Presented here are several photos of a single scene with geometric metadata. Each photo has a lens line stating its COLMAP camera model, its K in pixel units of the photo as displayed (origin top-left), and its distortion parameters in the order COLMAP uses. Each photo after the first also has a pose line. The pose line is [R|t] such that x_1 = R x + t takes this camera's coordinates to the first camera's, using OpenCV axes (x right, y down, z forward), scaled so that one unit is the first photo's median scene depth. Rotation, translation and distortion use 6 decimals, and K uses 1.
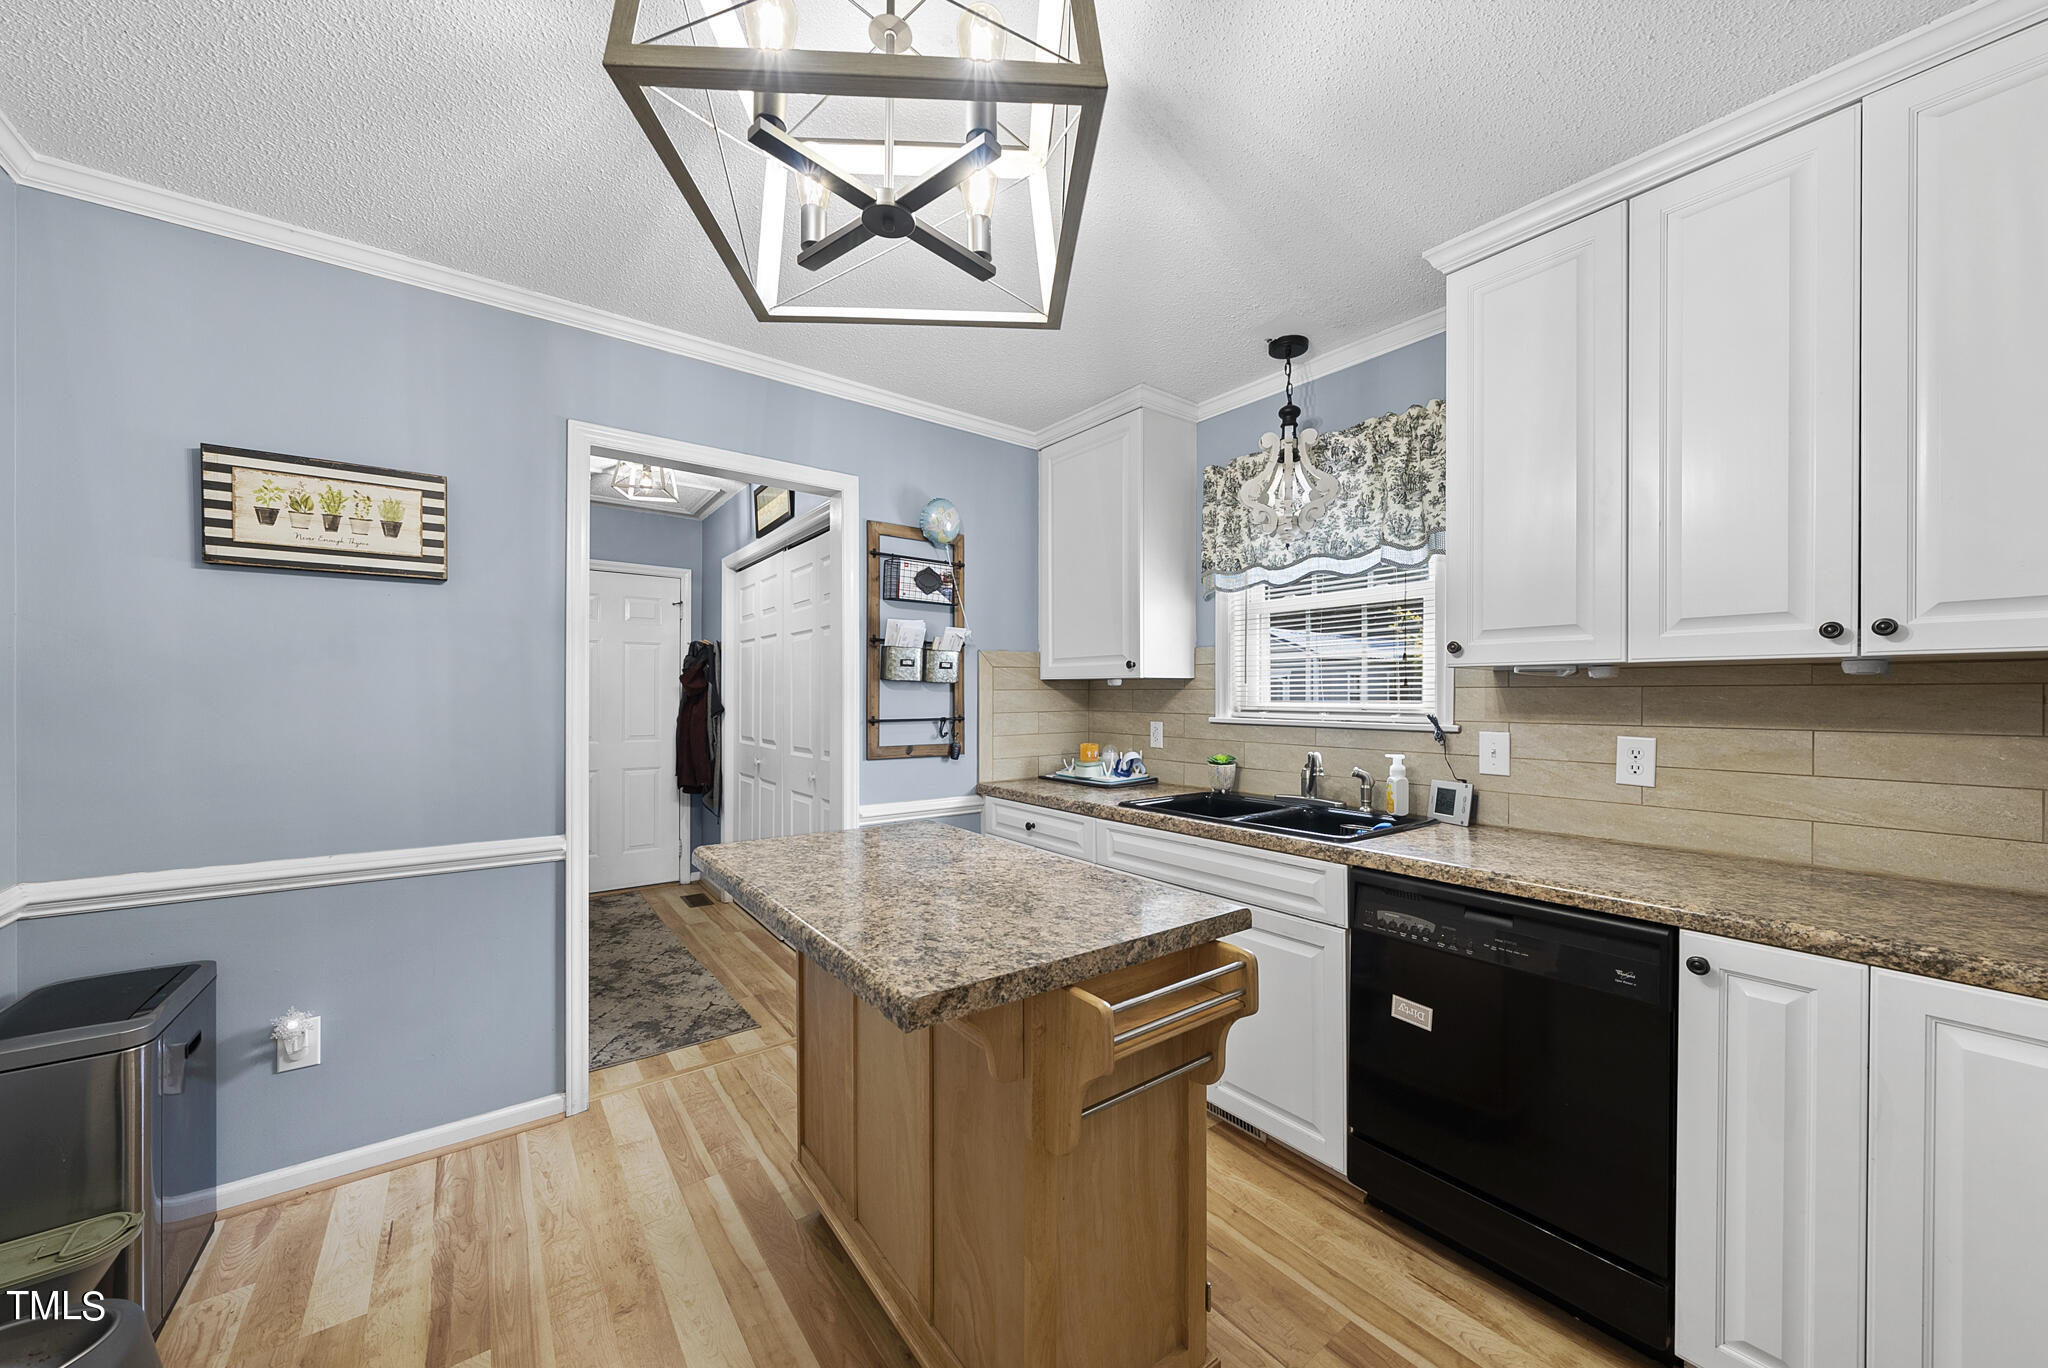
lens RADIAL K [[727.6, 0, 1029.1], [0, 727.6, 690.9], [0, 0, 1]] dist [-0.003283, 0.000123]
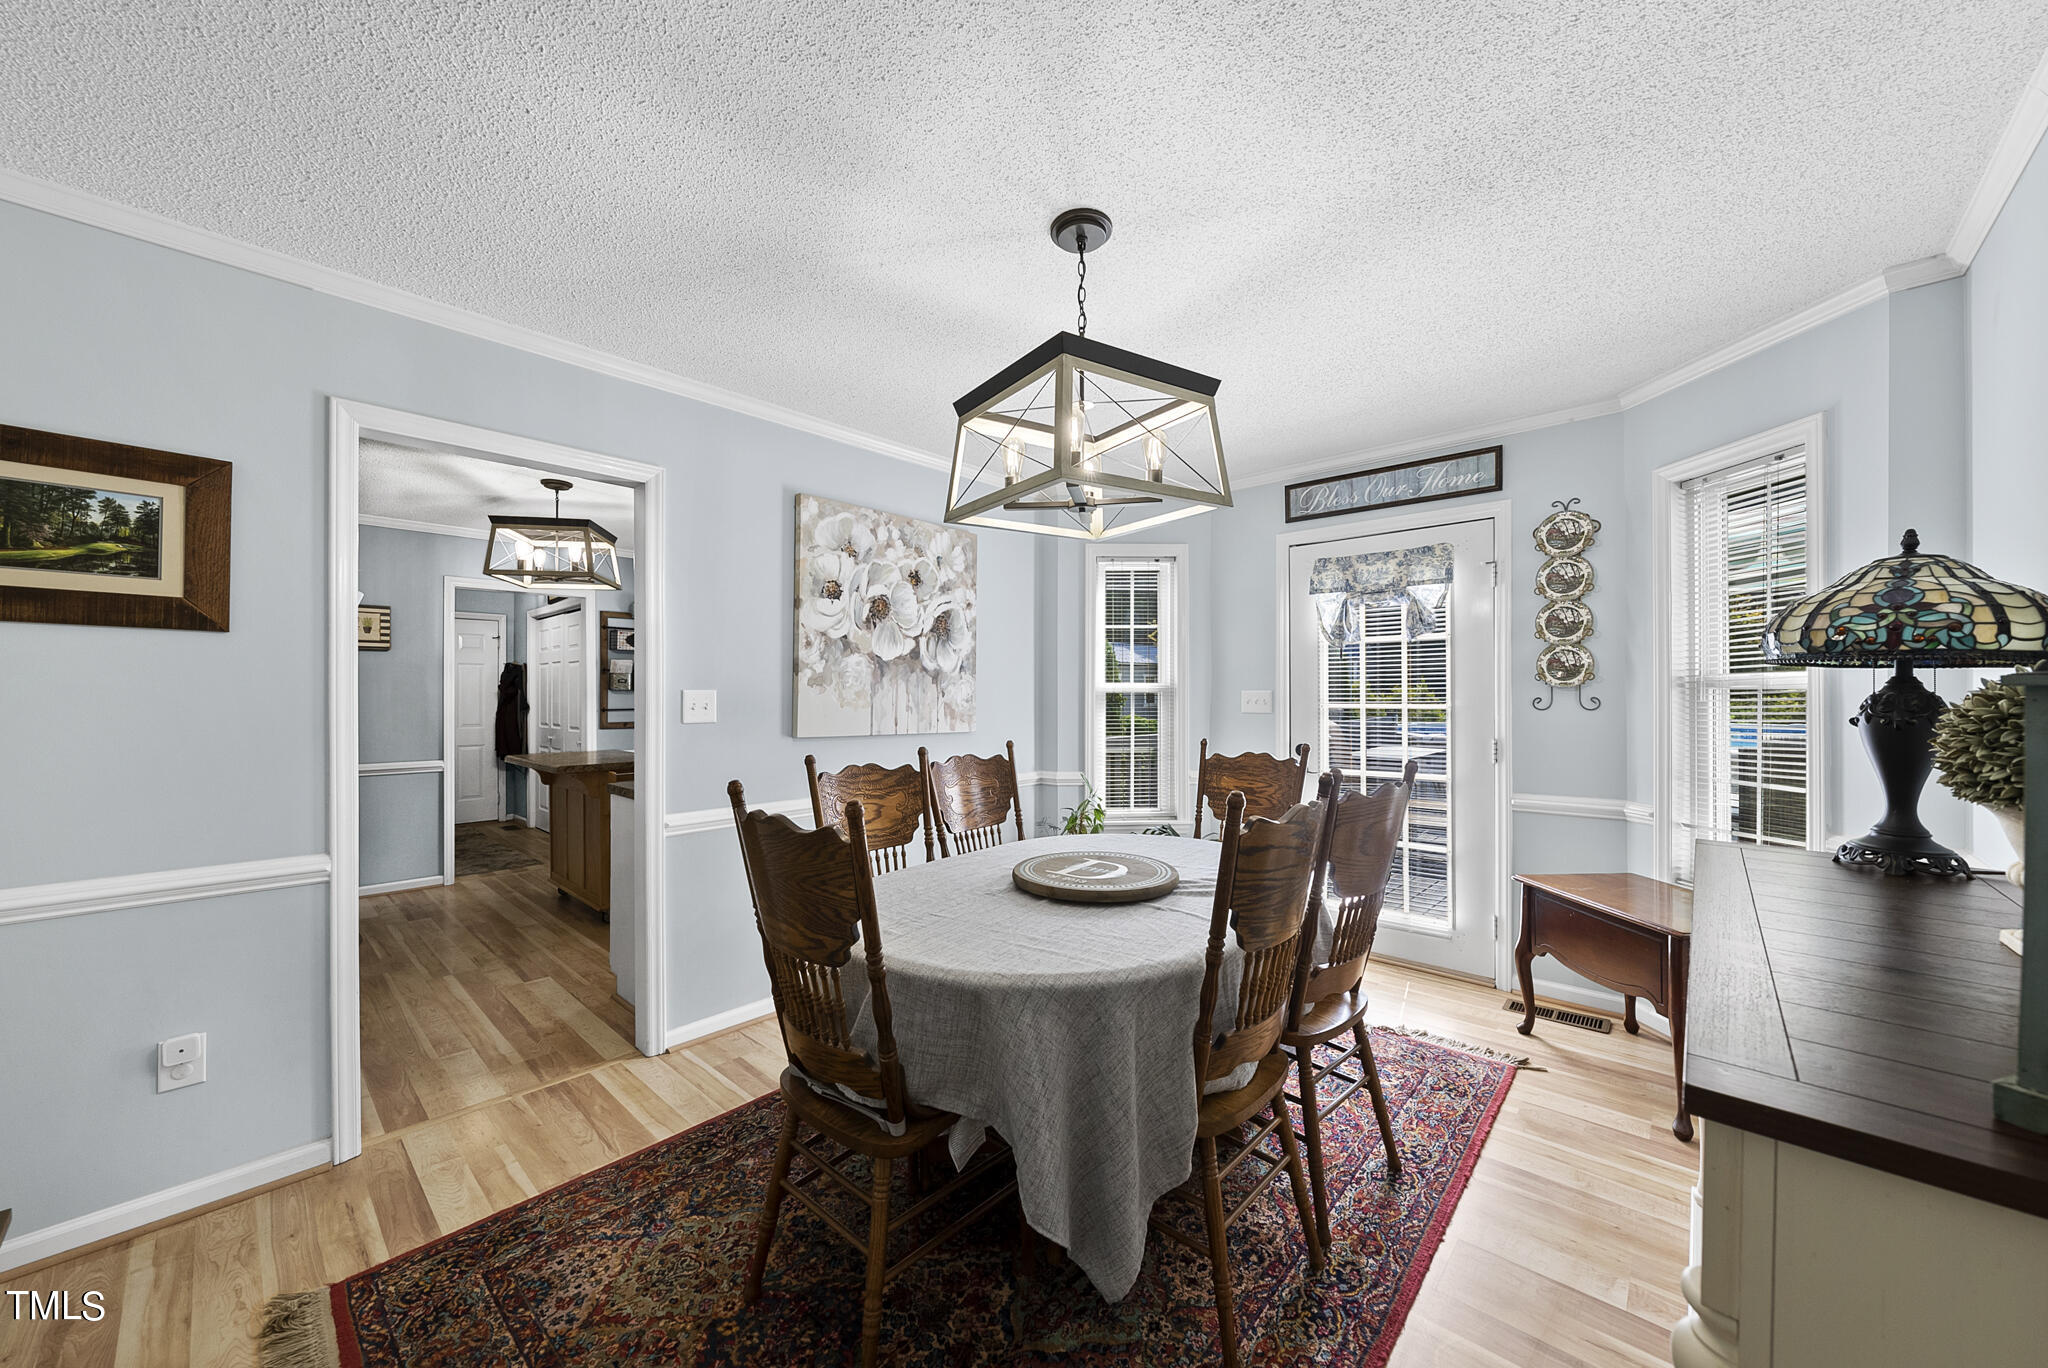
lens RADIAL K [[727.6, 0, 1013.7], [0, 727.6, 688.5], [0, 0, 1]] dist [-0.003283, 0.000123]
pose [[0.984907, -0.008686, 0.172864, 0.467743], [0.009235, 0.999955, -0.002376, -0.001637], [-0.172836, 0.003937, 0.984943, -0.997773]]
